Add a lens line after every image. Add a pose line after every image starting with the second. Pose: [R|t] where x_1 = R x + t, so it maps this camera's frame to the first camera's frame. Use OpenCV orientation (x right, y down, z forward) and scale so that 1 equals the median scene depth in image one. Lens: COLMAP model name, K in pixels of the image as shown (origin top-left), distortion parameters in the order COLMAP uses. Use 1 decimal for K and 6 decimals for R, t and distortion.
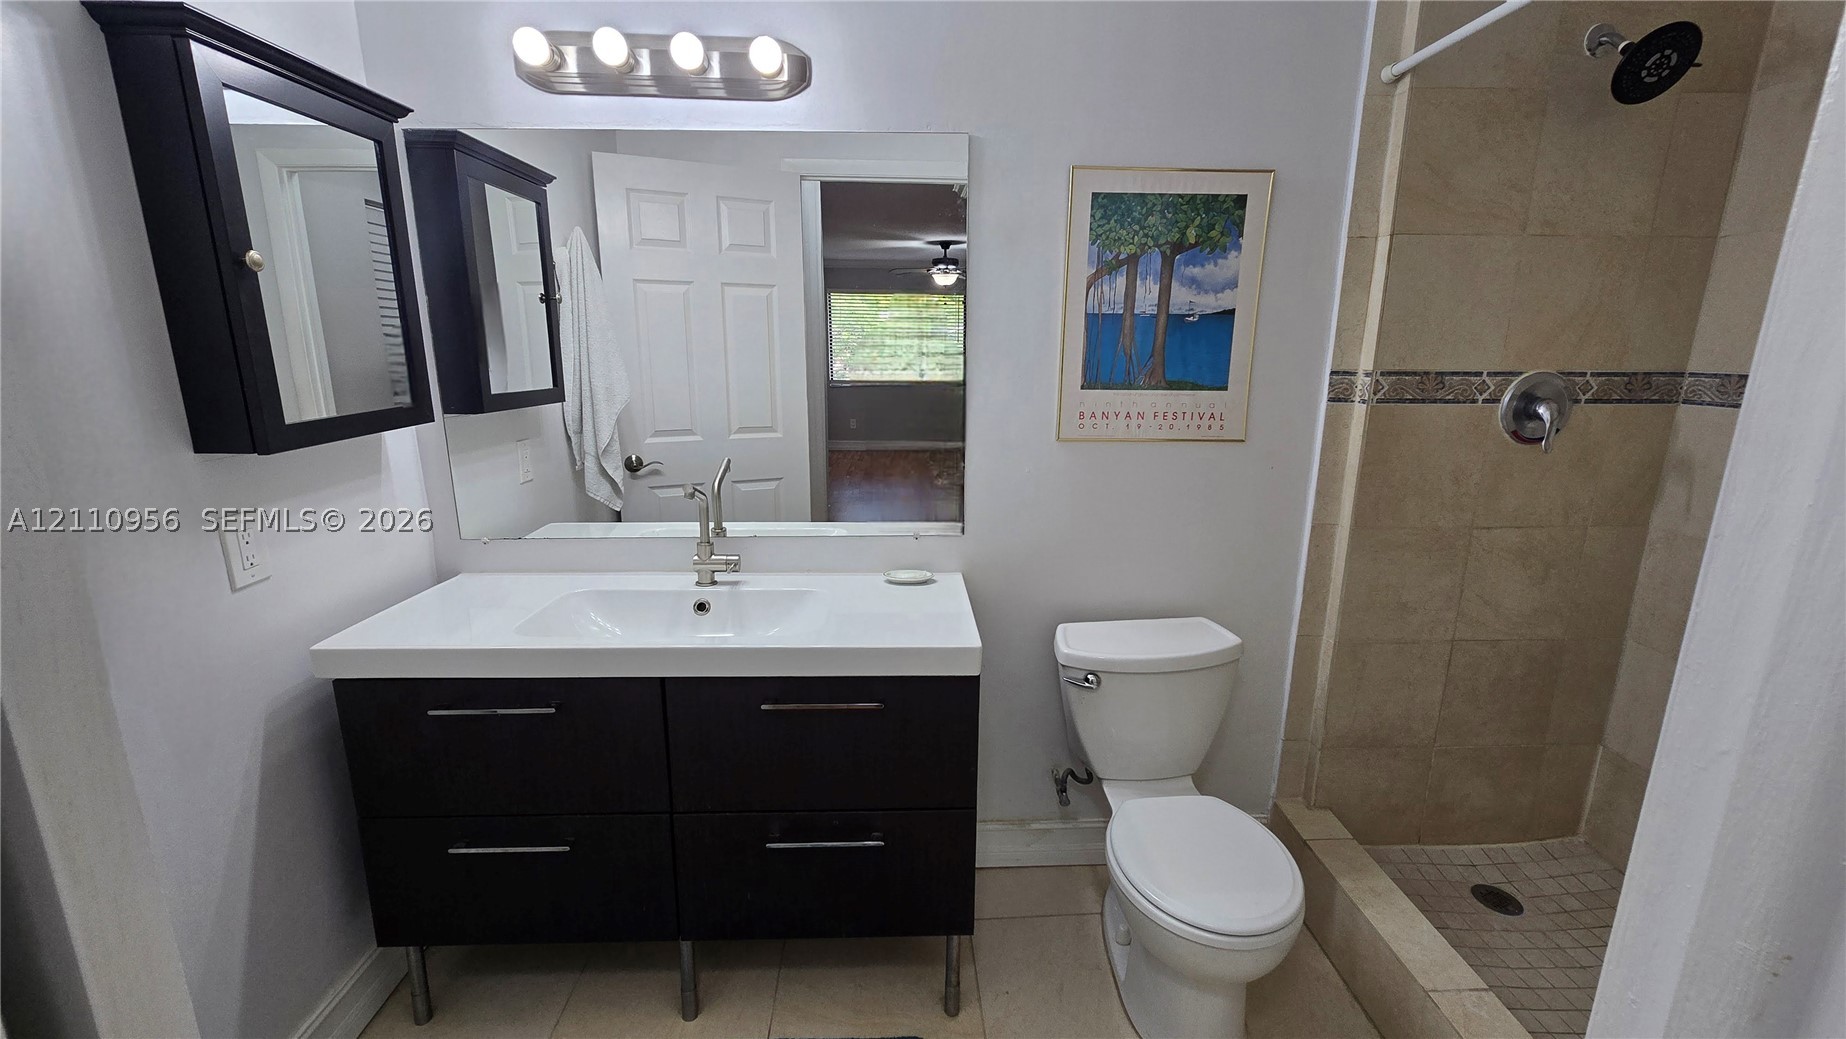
lens RADIAL K [[794.4, 0, 923.0], [0, 794.4, 519.5], [0, 0, 1]] dist [0.001757, 0.000240]
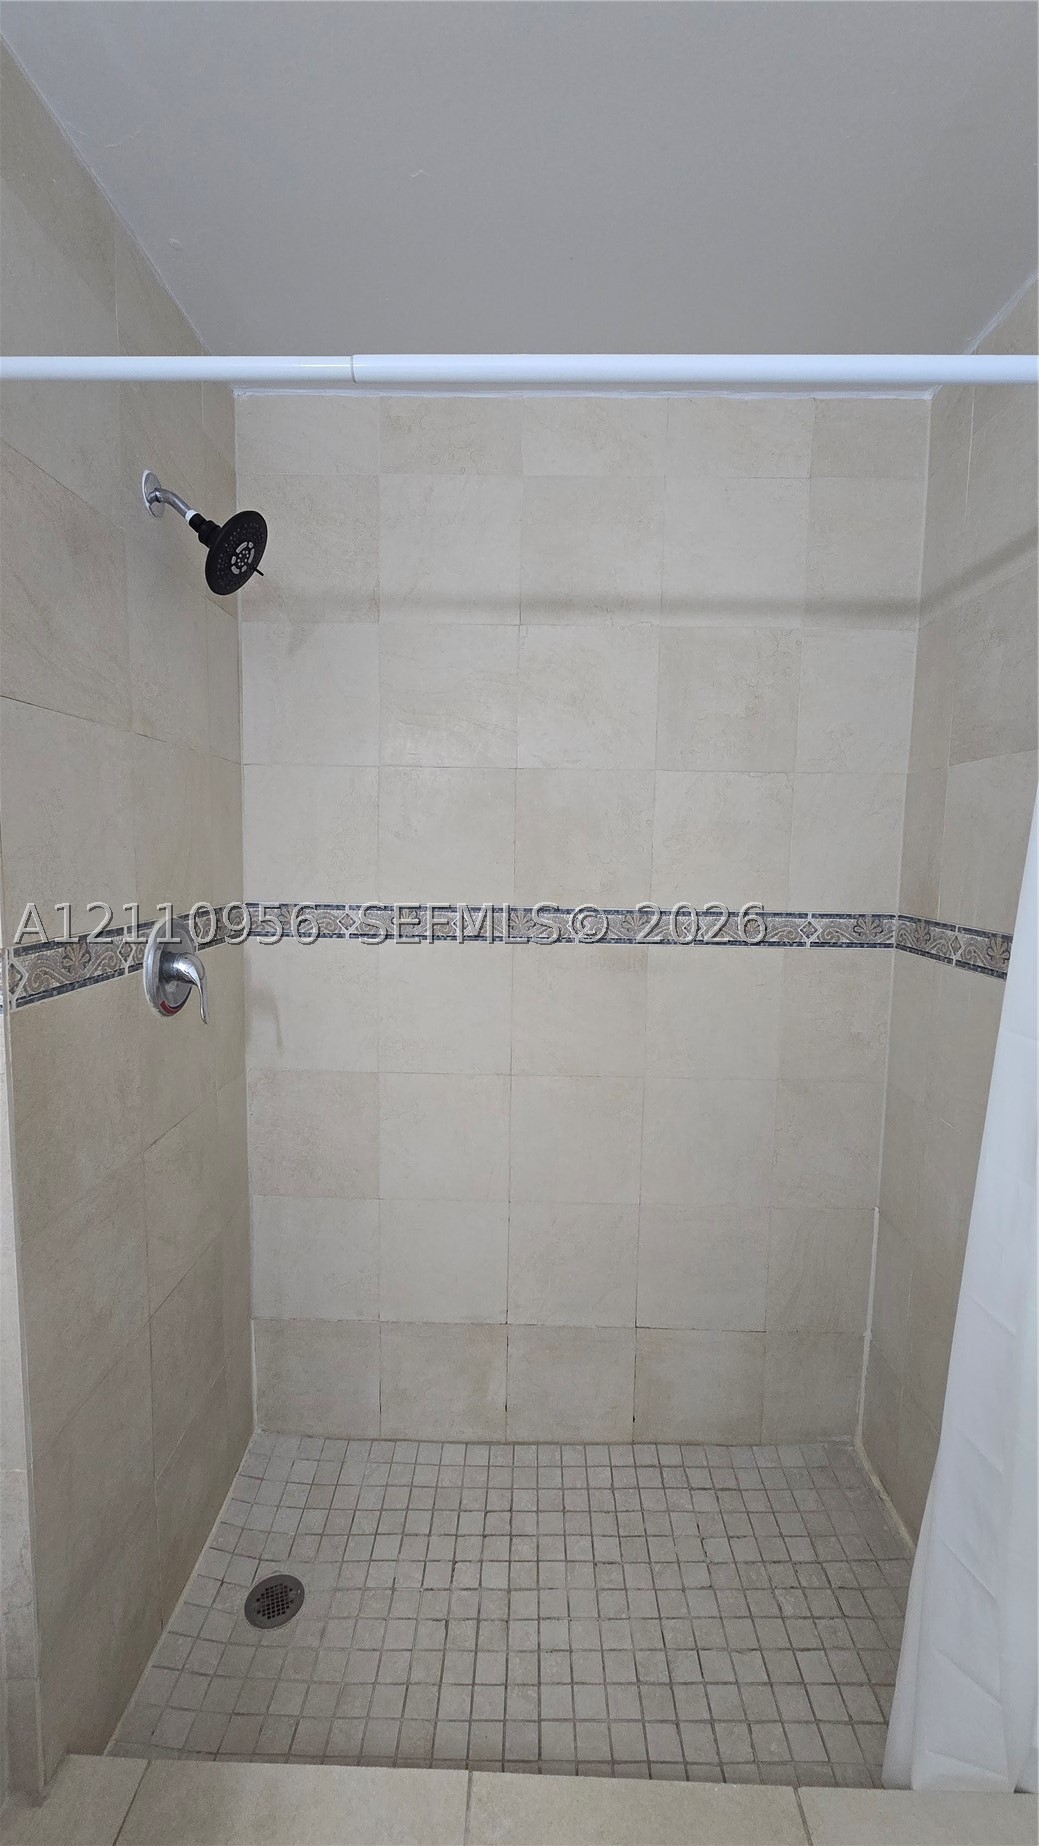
lens RADIAL K [[754.0, 0, 519.5], [0, 754.0, 923.0], [0, 0, 1]] dist [-0.002268, 0.000339]
pose [[0.058169, -0.105254, 0.992743, 0.102775], [0.231251, 0.968799, 0.089166, -0.169257], [-0.971154, 0.224386, 0.080694, 0.630750]]
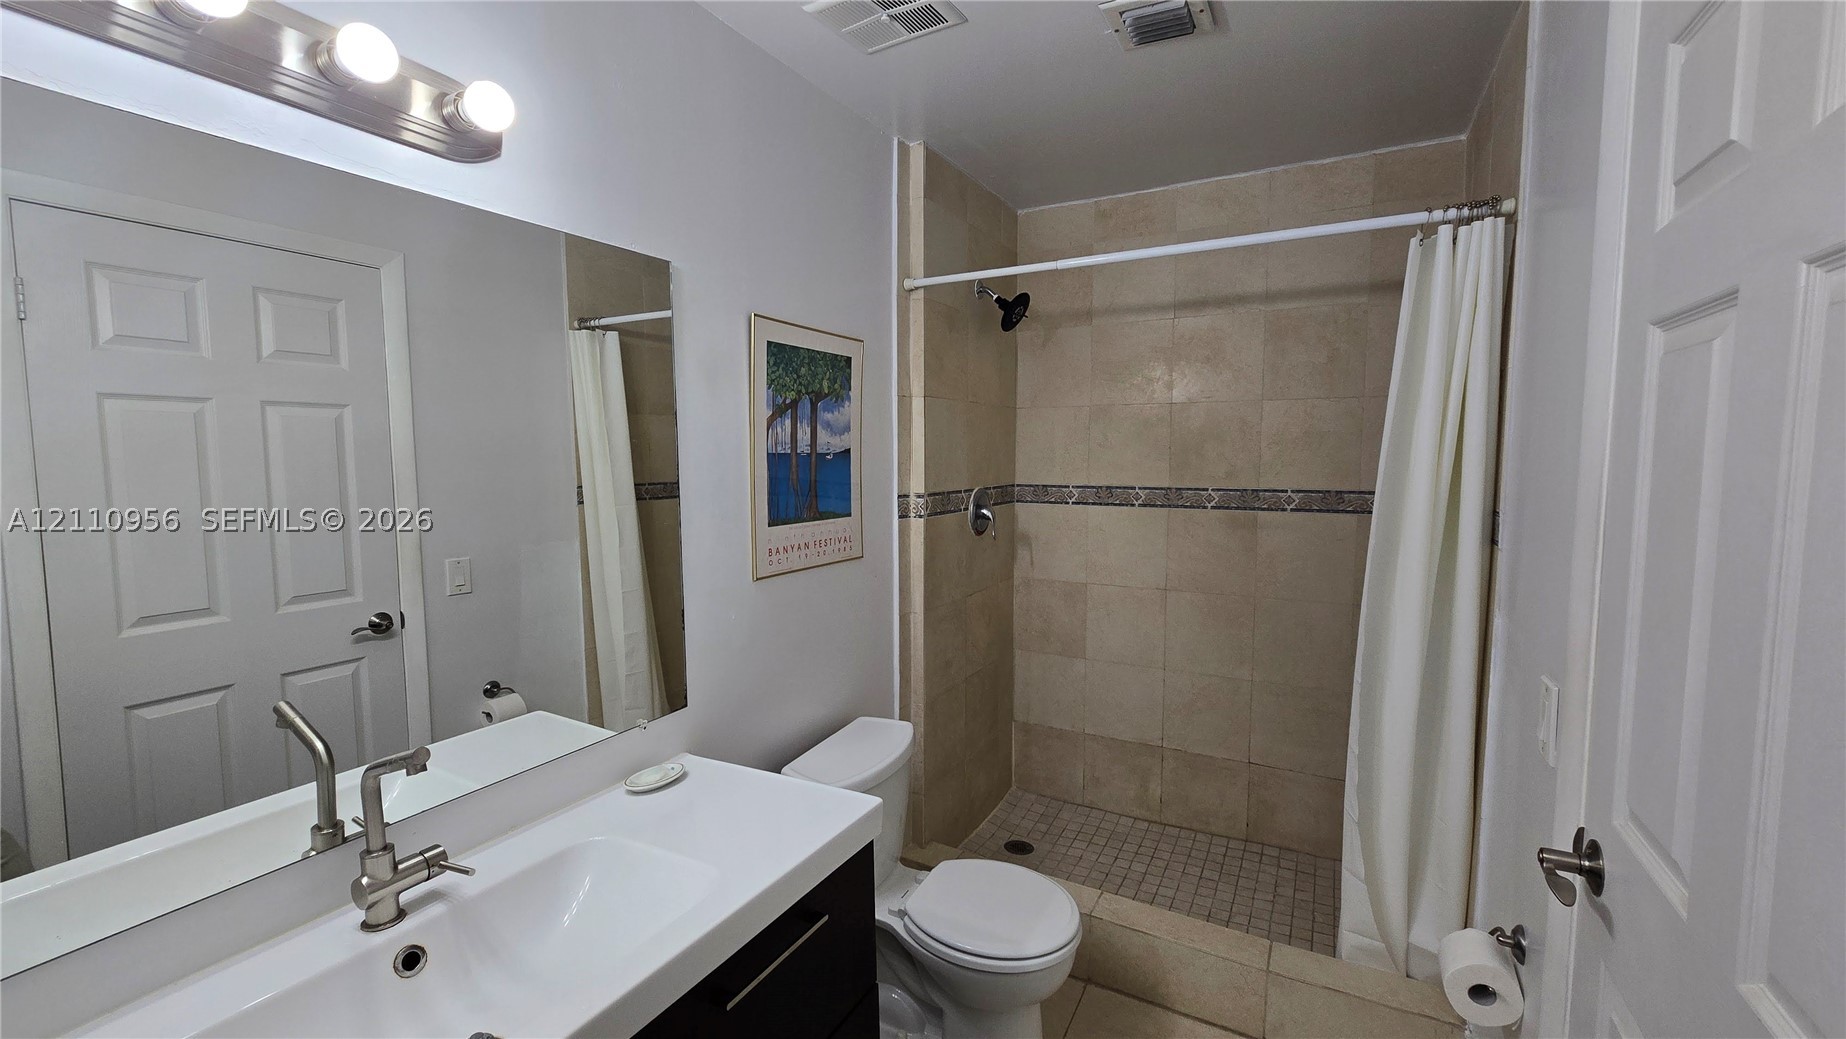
lens RADIAL K [[754.0, 0, 923.0], [0, 754.0, 519.5], [0, 0, 1]] dist [-0.002268, 0.000339]
pose [[0.515986, -0.083442, 0.852523, -0.521184], [0.217010, 0.975510, -0.035864, -0.098514], [-0.828653, 0.203511, 0.521457, 0.348117]]
